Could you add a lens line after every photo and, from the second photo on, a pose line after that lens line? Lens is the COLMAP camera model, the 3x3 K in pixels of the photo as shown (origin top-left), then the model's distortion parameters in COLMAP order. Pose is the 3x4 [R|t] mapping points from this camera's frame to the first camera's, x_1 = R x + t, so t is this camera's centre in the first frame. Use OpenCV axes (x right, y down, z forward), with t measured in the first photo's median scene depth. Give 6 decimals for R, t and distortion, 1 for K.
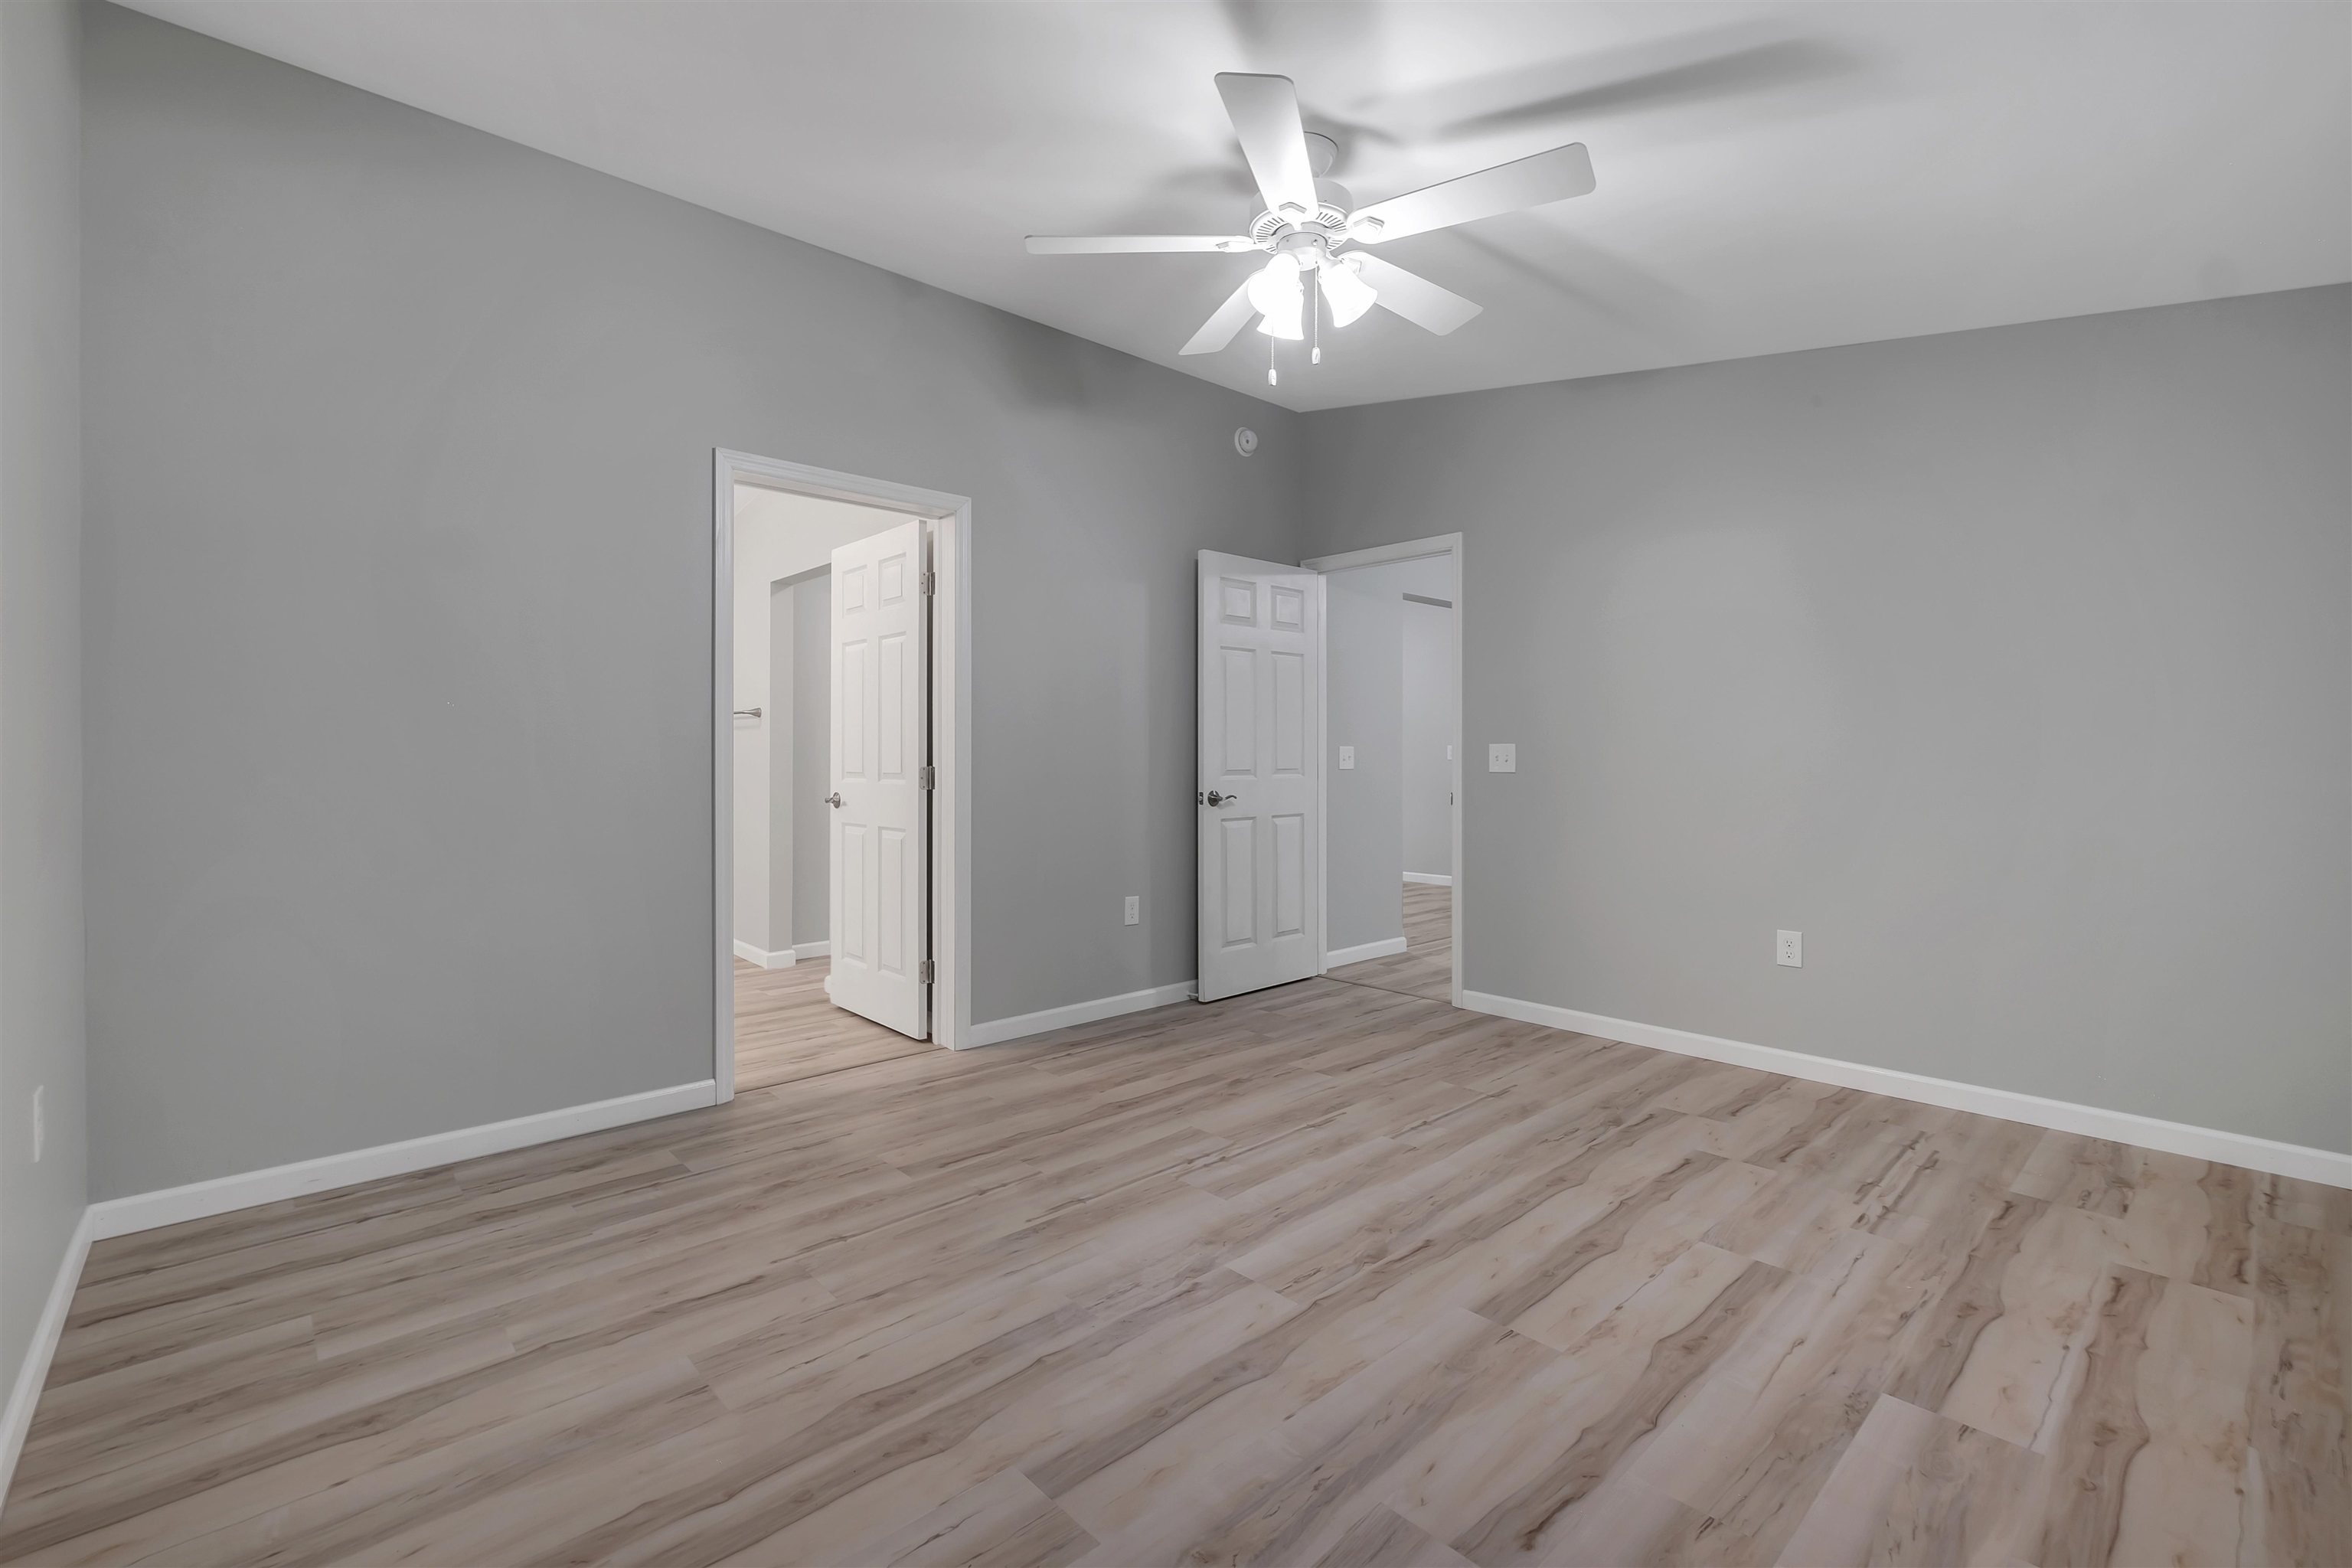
lens RADIAL K [[1034.1, 0, 1192.6], [0, 1034.1, 773.0], [0, 0, 1]] dist [-0.006706, -0.000429]
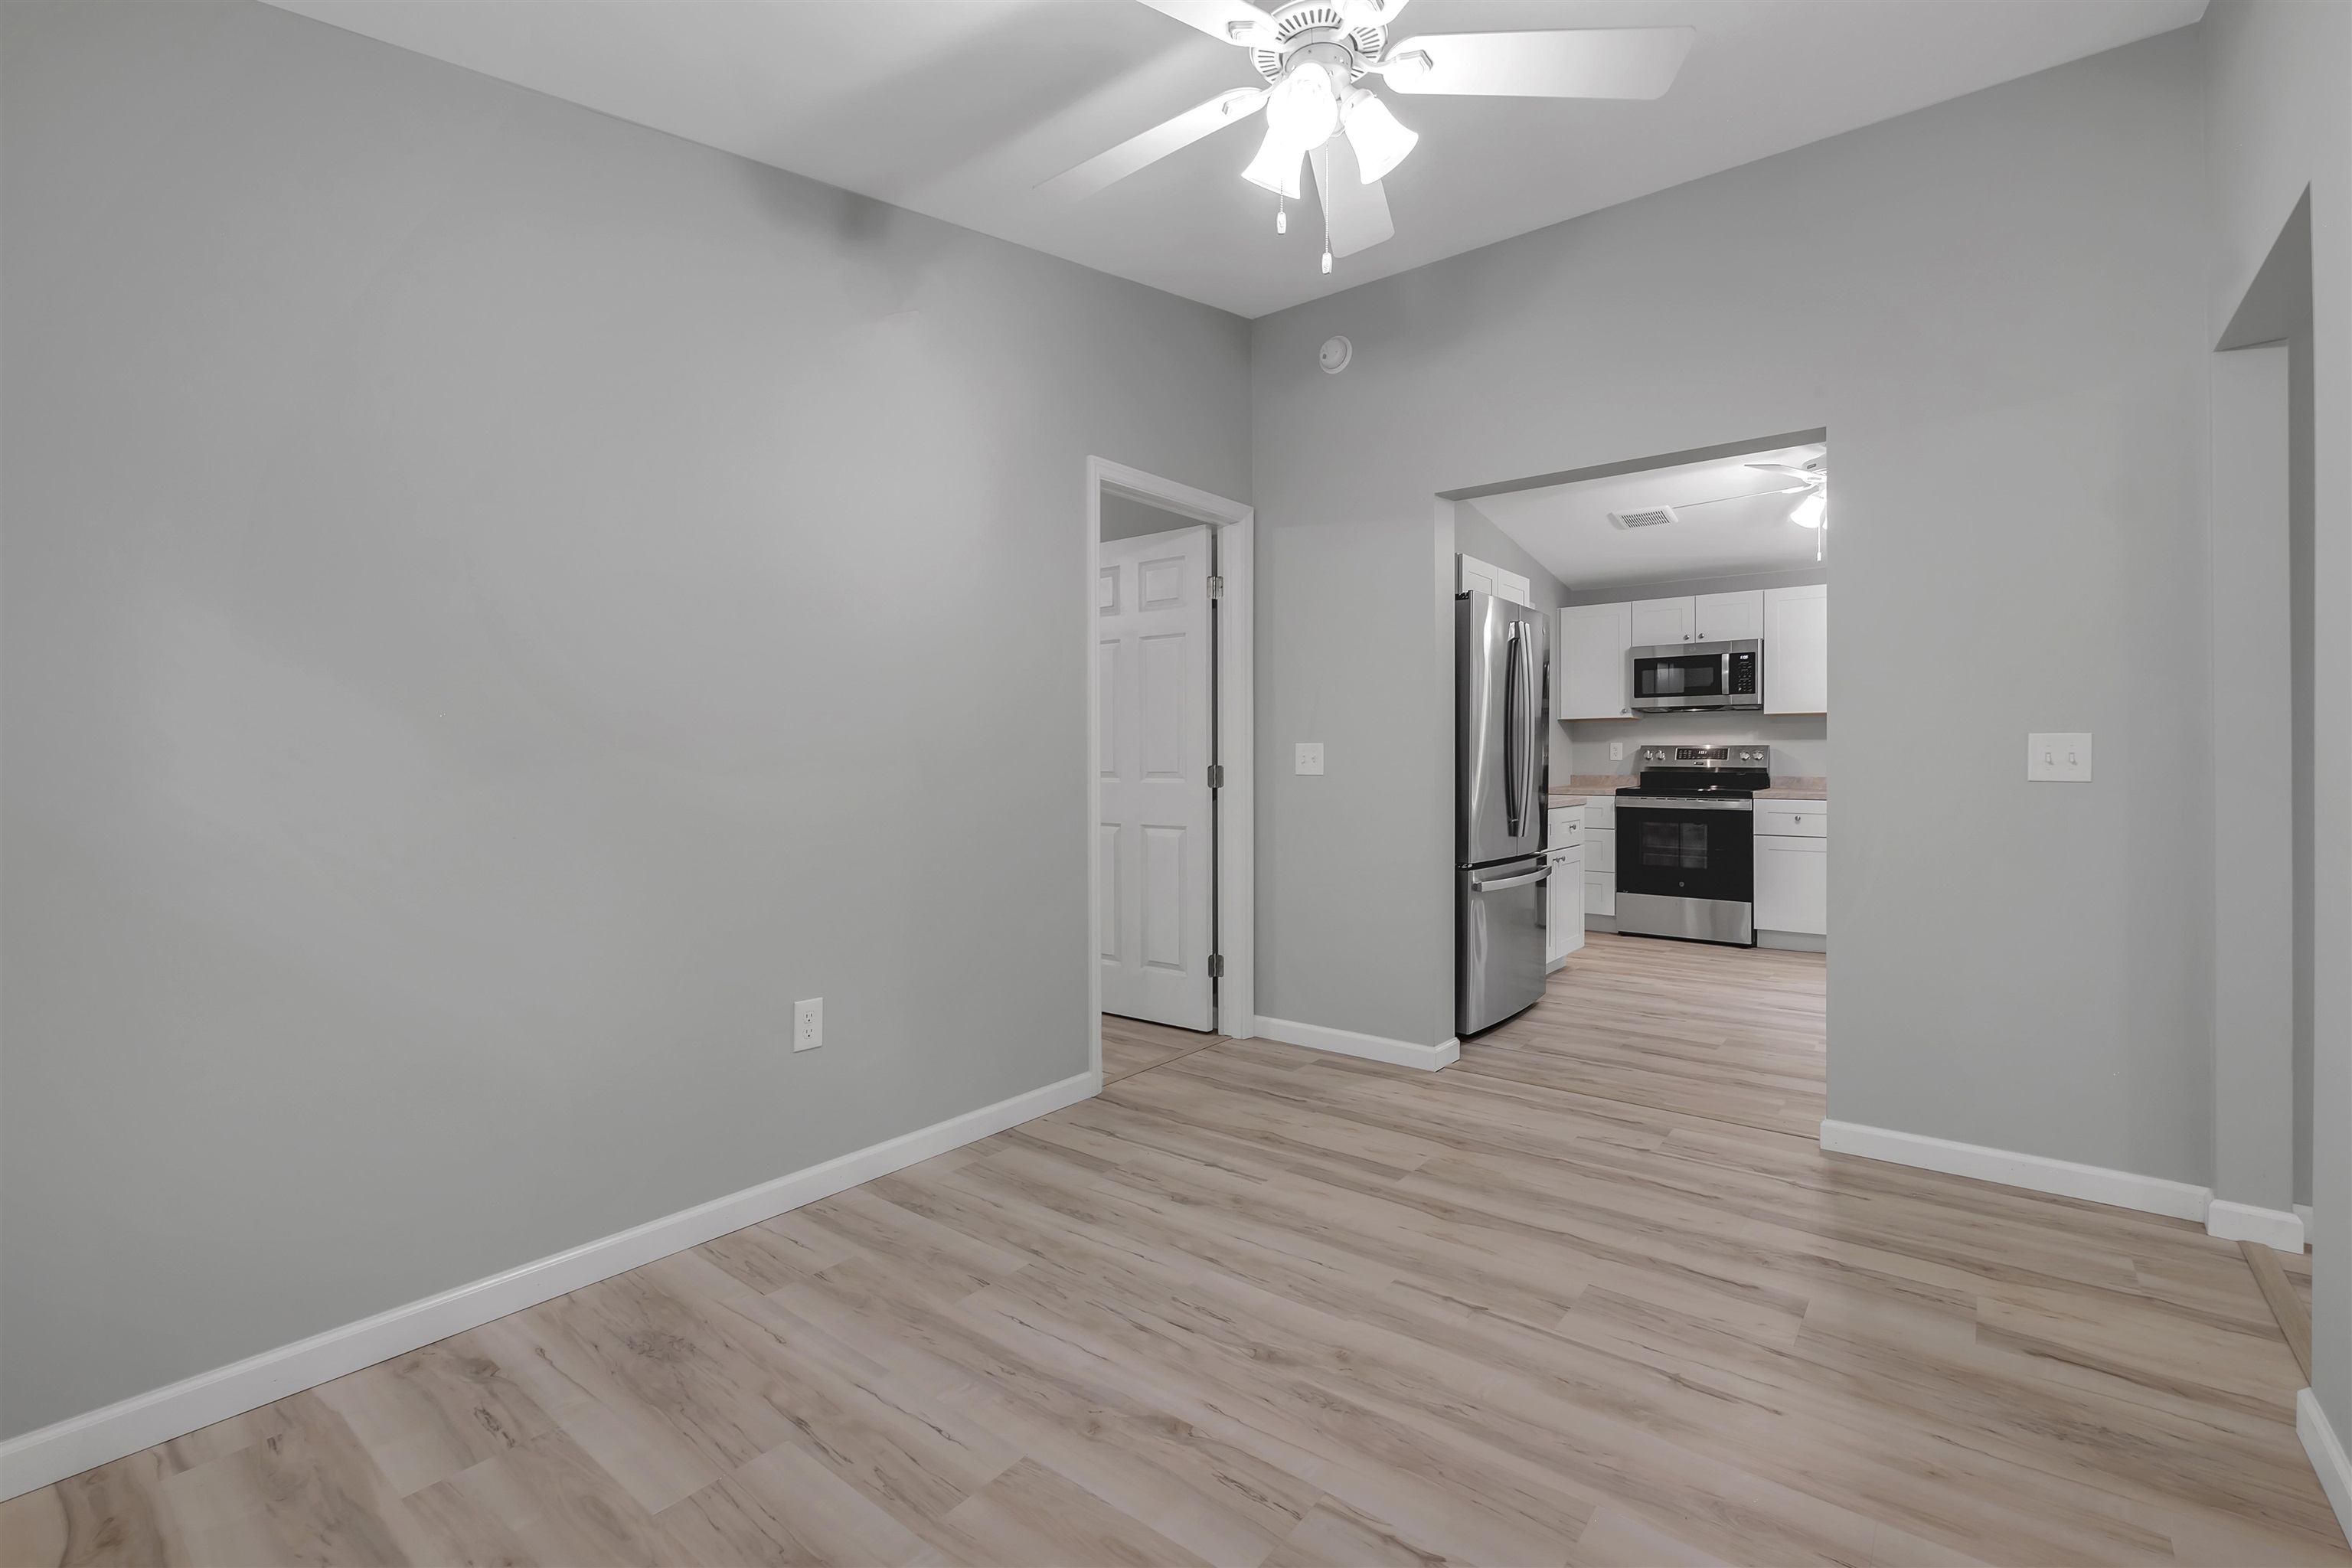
lens RADIAL K [[1034.1, 0, 1157.2], [0, 1034.1, 773.2], [0, 0, 1]] dist [-0.006706, -0.000429]
pose [[0.151086, 0.016020, -0.988391, 0.462158], [-0.012796, 0.999817, 0.014249, -0.007492], [0.988438, 0.010494, 0.151264, 0.429835]]
